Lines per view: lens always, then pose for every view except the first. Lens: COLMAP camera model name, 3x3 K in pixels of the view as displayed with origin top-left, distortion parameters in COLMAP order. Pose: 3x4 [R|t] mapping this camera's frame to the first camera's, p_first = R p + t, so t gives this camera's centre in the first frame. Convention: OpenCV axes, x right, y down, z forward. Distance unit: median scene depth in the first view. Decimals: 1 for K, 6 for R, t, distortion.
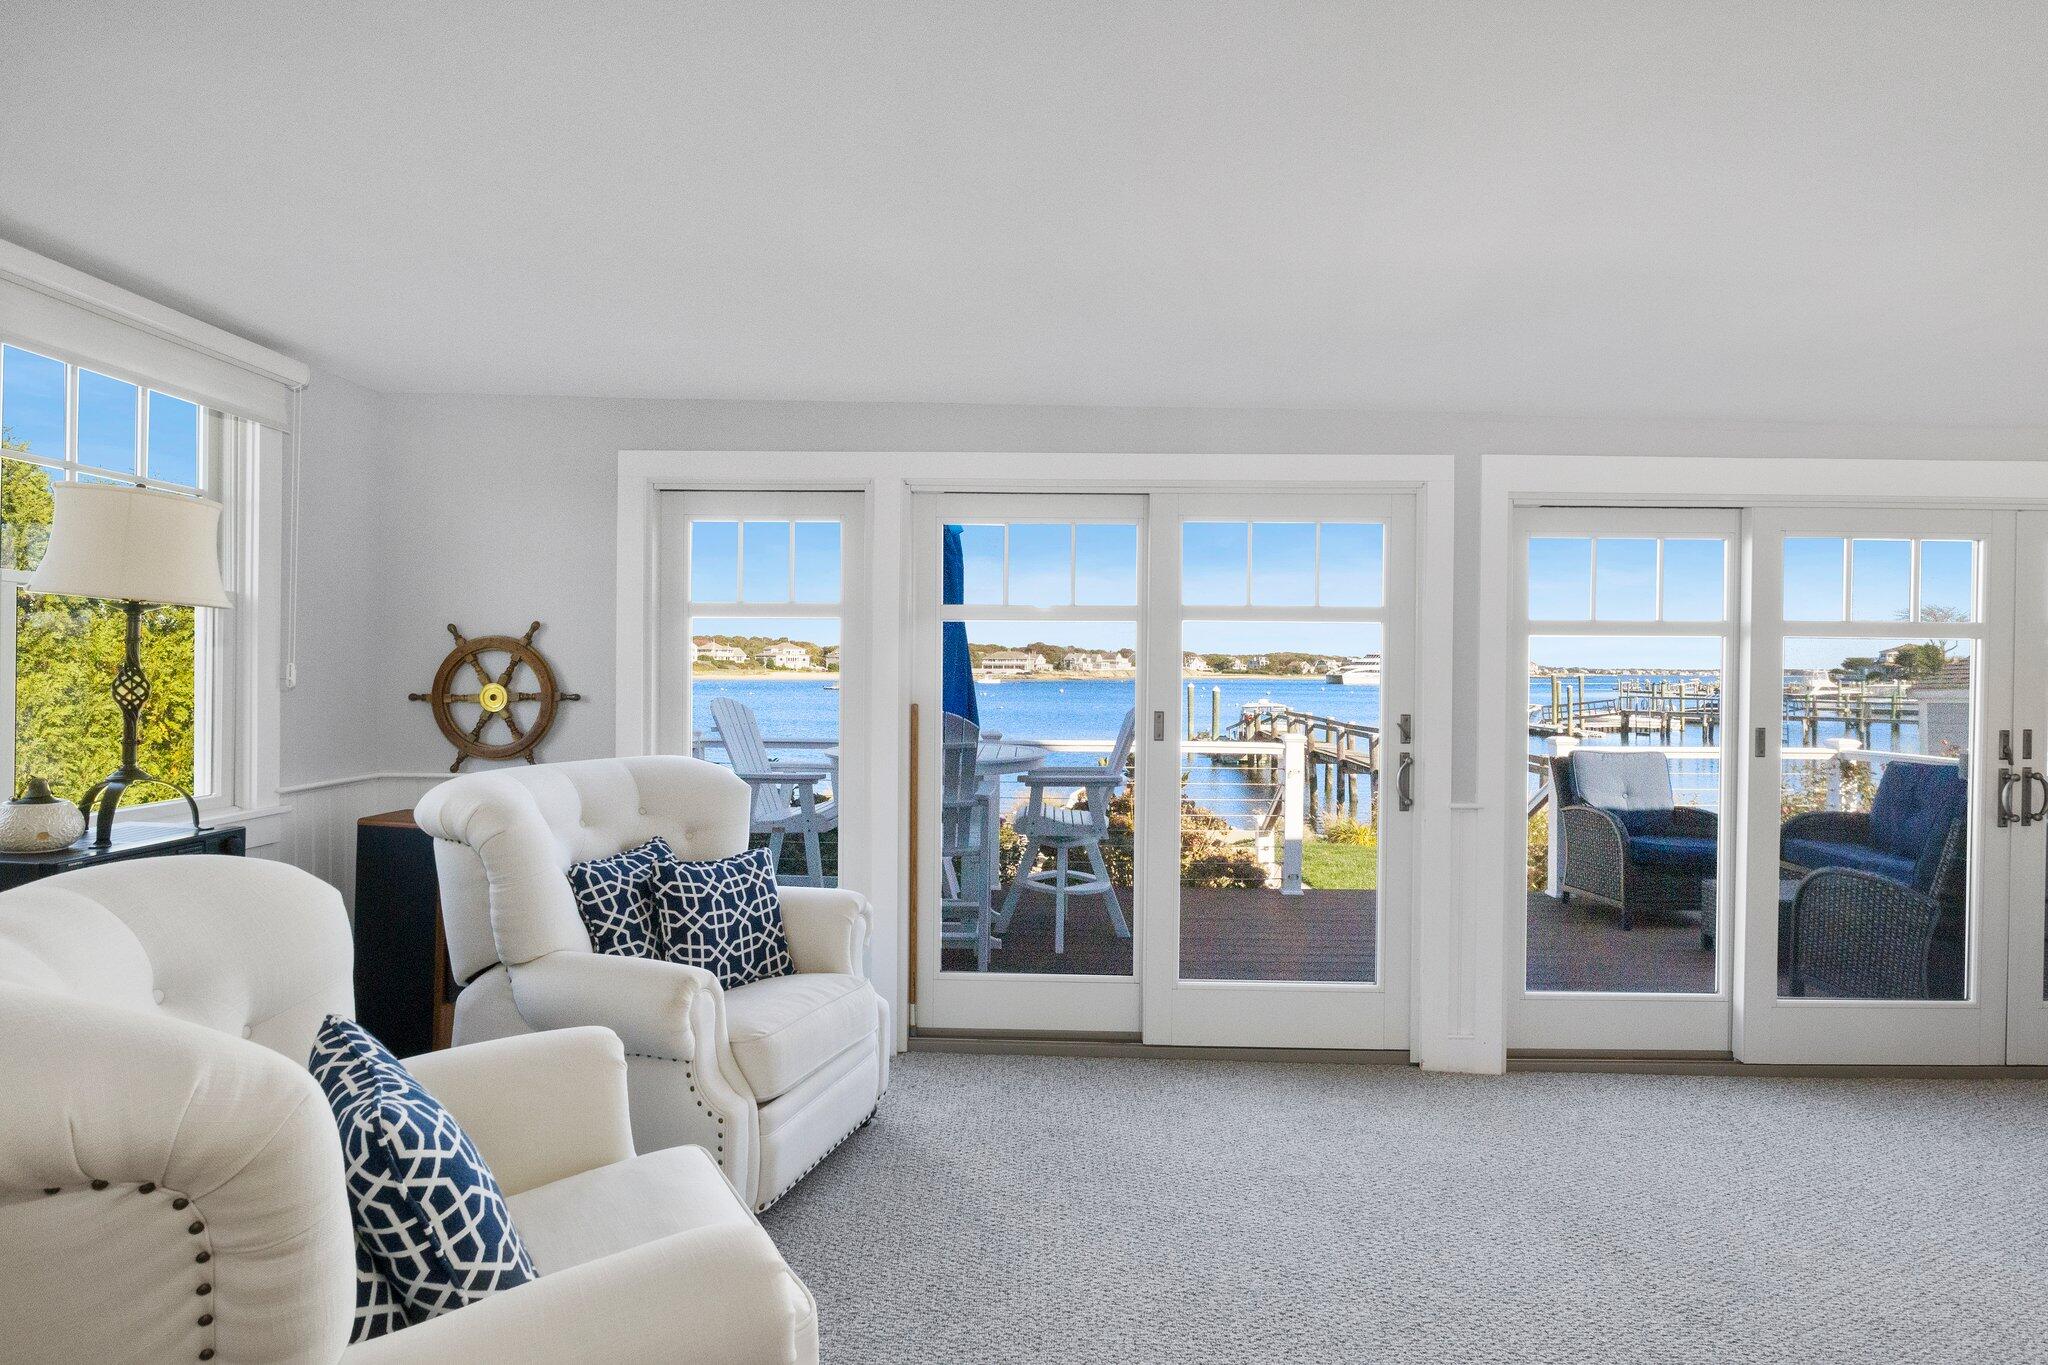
lens RADIAL K [[1022.7, 0, 1000.6], [0, 1022.7, 675.7], [0, 0, 1]] dist [-0.014866, -0.001617]
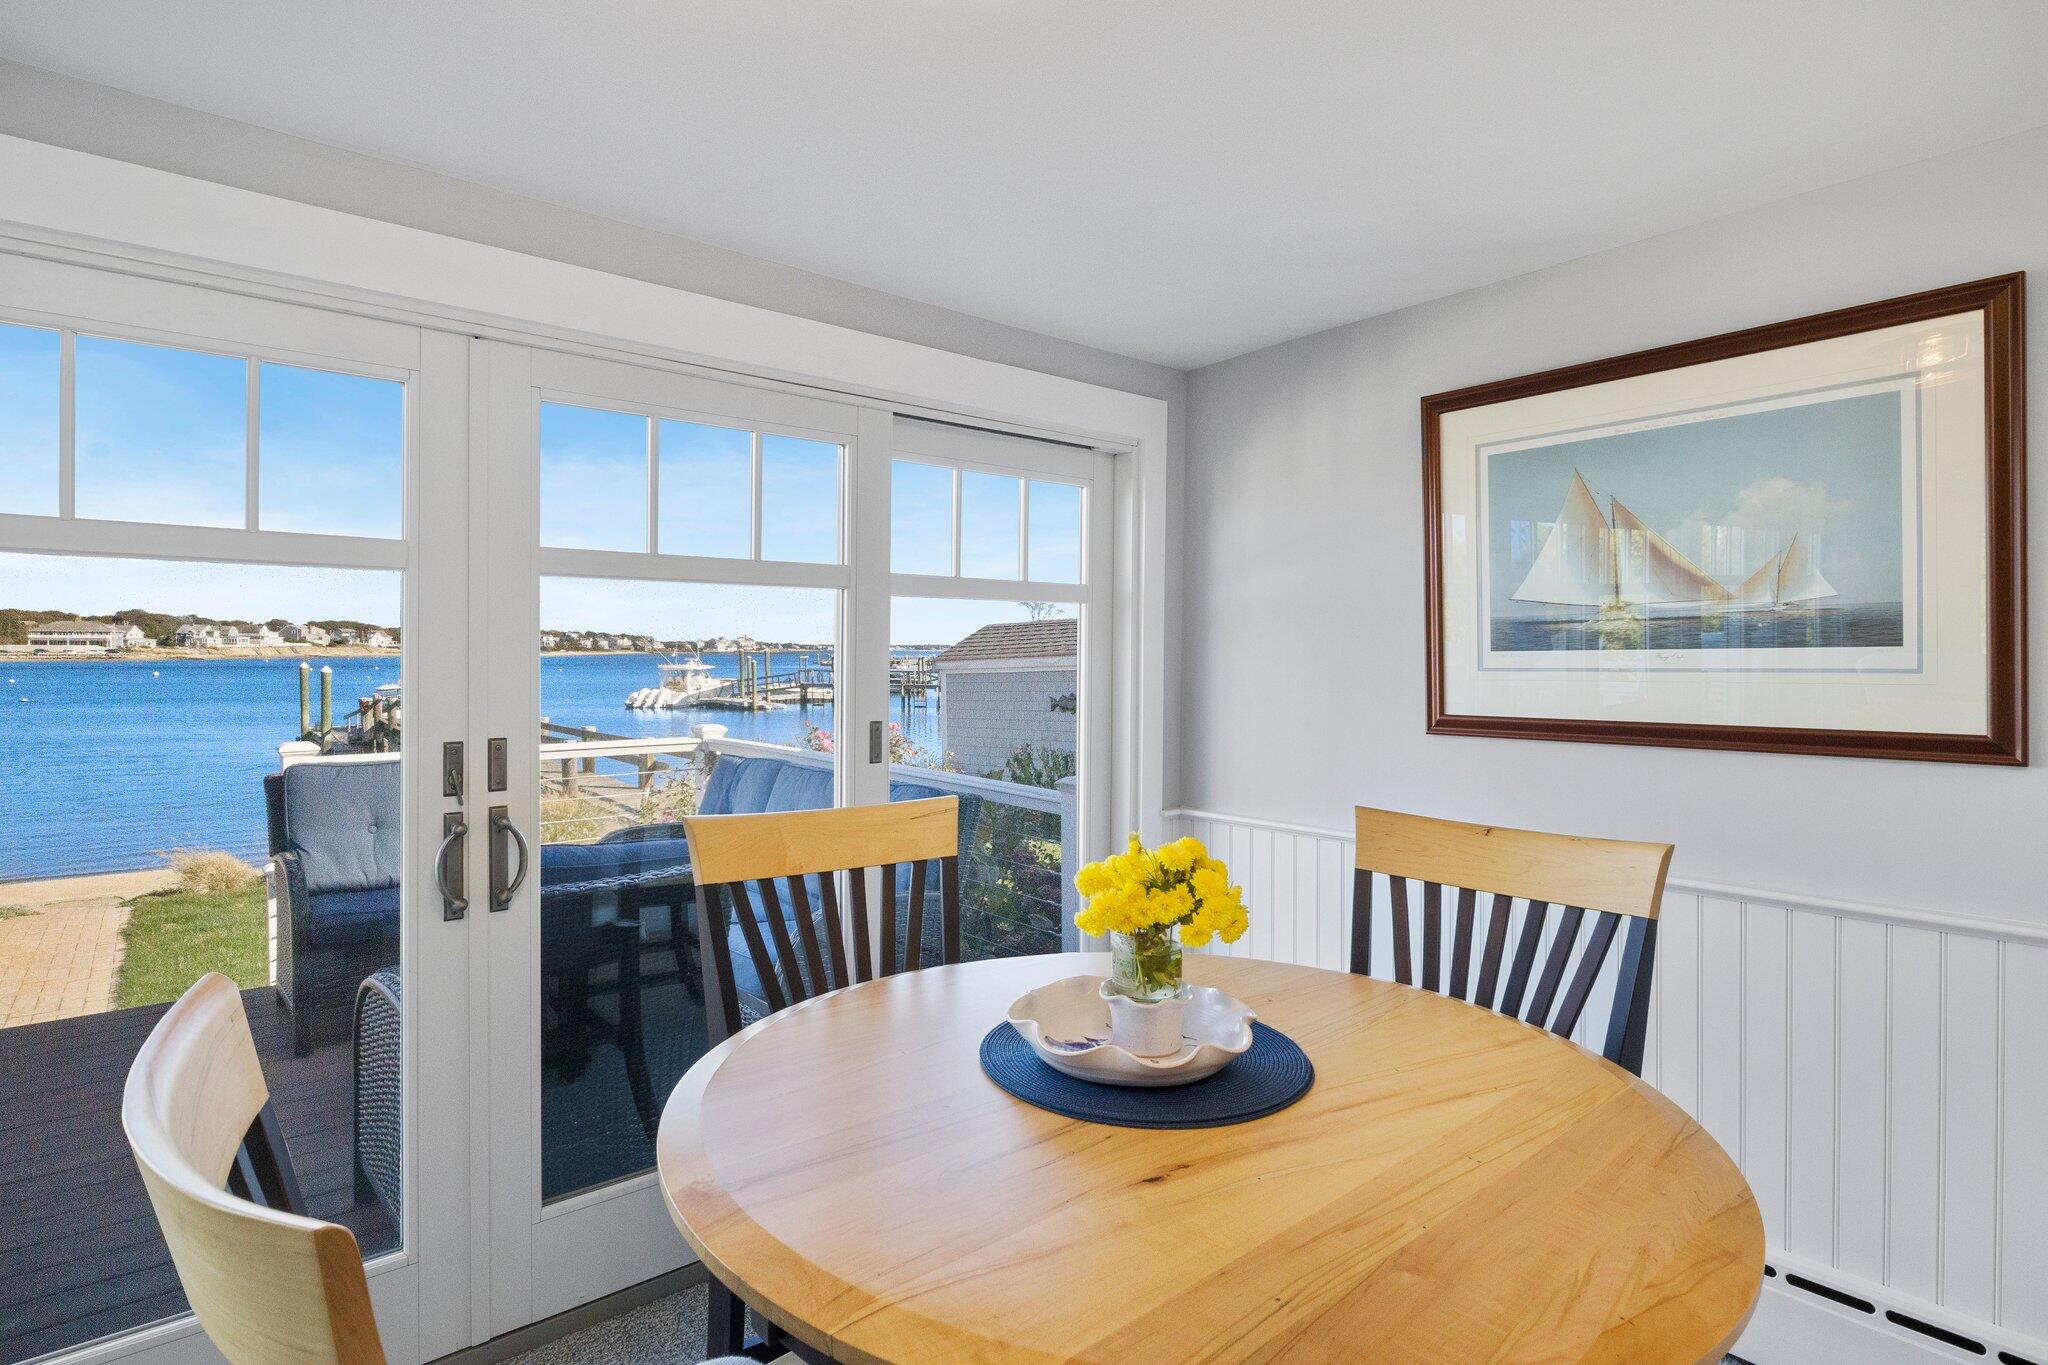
lens RADIAL K [[1051.6, 0, 1008.4], [0, 1051.6, 681.7], [0, 0, 1]] dist [-0.010518, -0.000476]
pose [[0.756666, -0.024347, 0.653348, 0.805339], [0.005590, 0.999511, 0.030772, 0.006218], [-0.653777, -0.019632, 0.756432, 0.354333]]
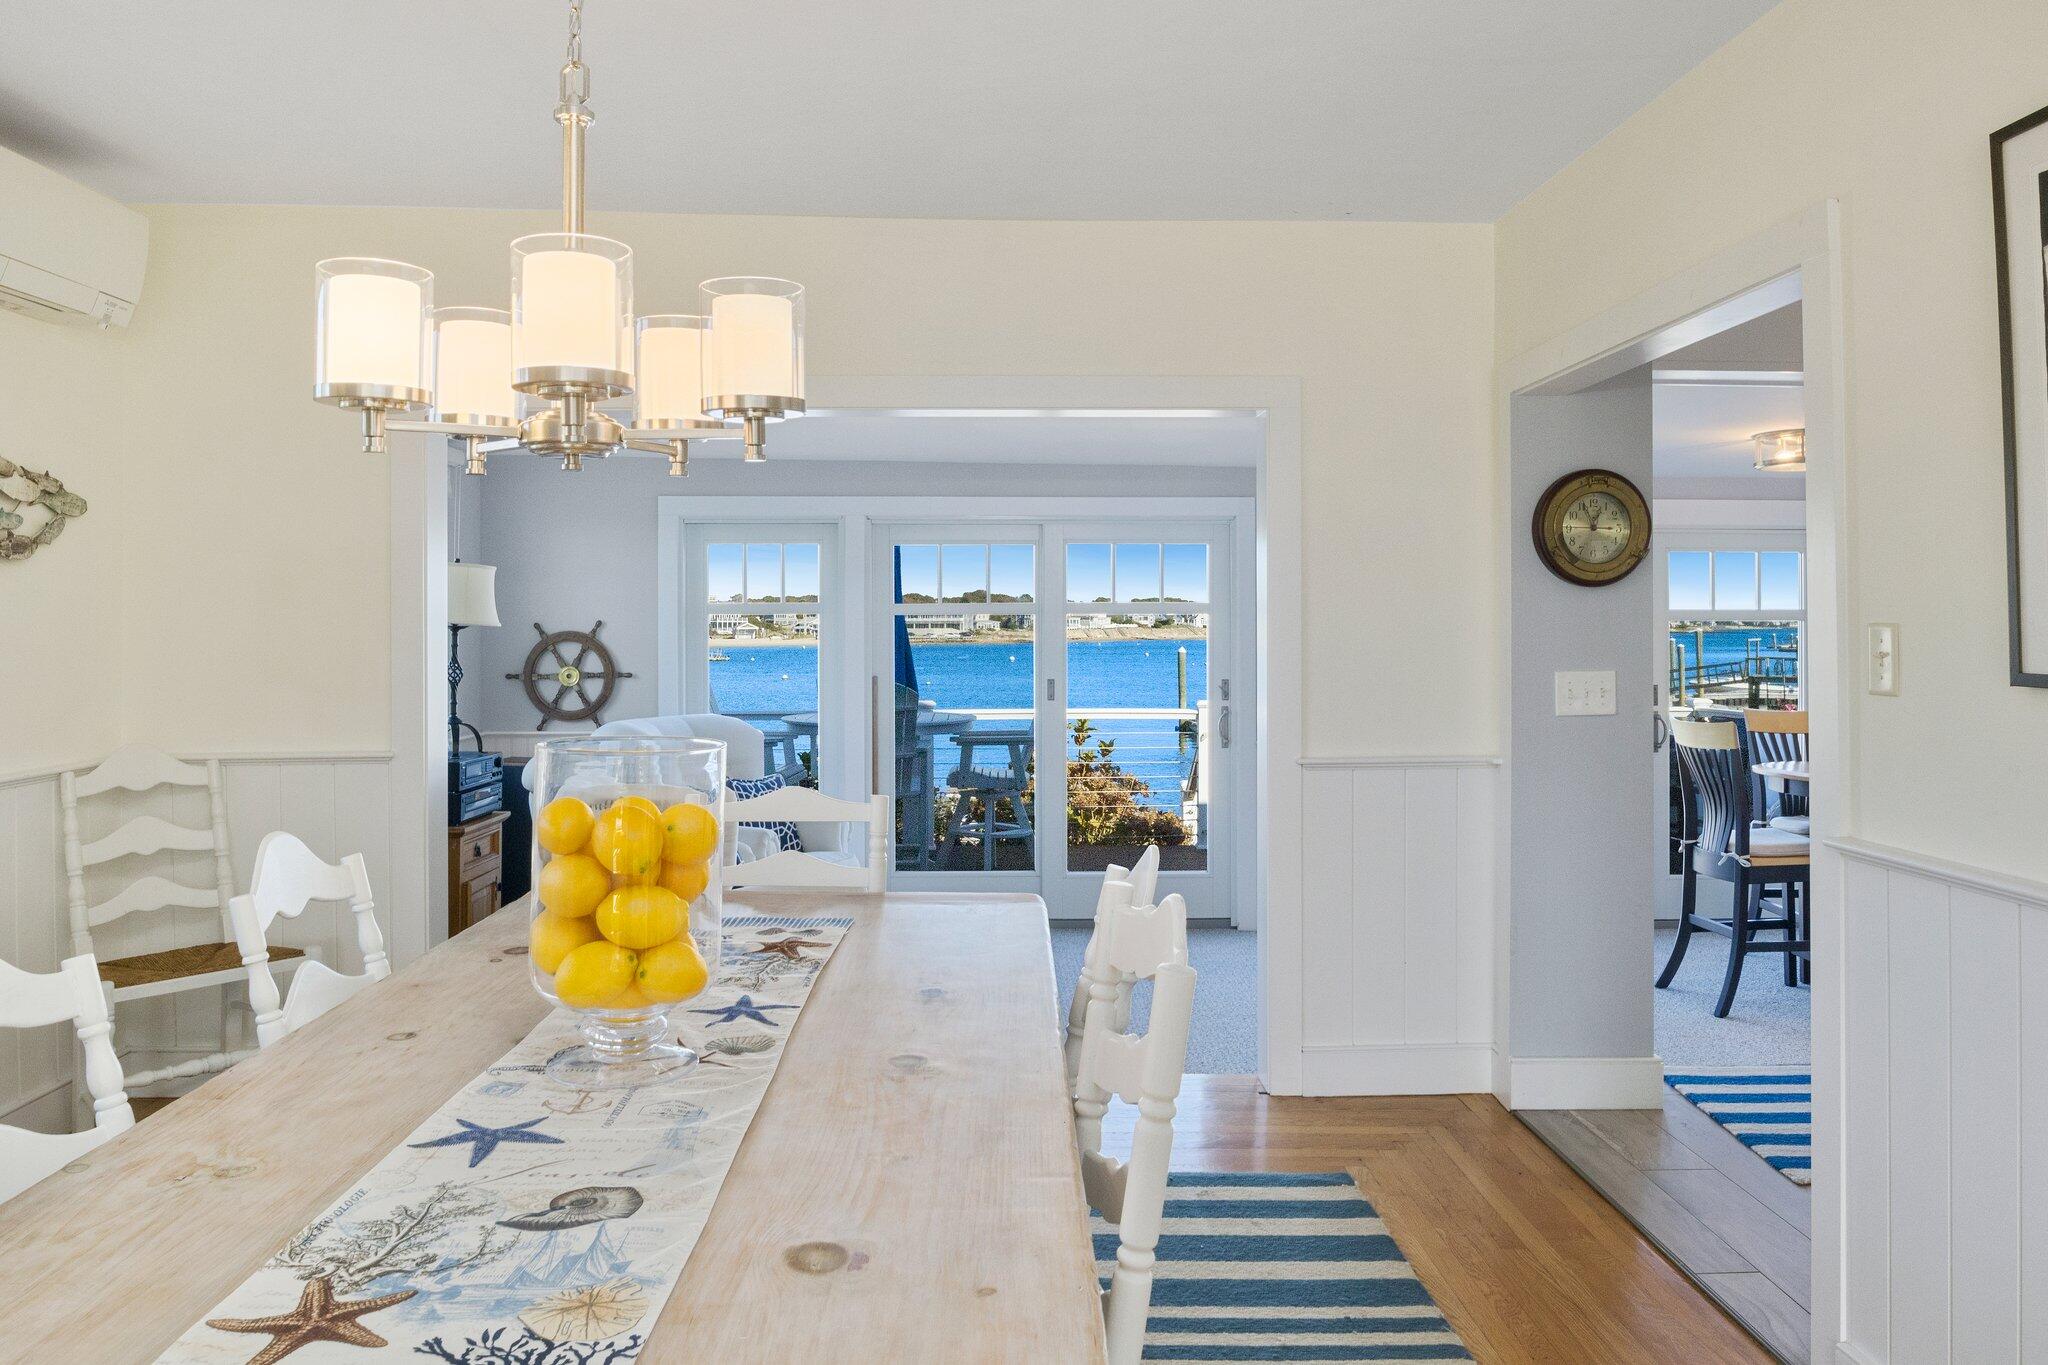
lens RADIAL K [[1488.6, 0, 1028.2], [0, 1488.6, 624.4], [0, 0, 1]] dist [0.008138, 0.005245]
pose [[0.997576, -0.010762, 0.068748, -0.014989], [0.011319, 0.999906, -0.007725, -0.025526], [-0.068659, 0.008484, 0.997604, -1.046582]]
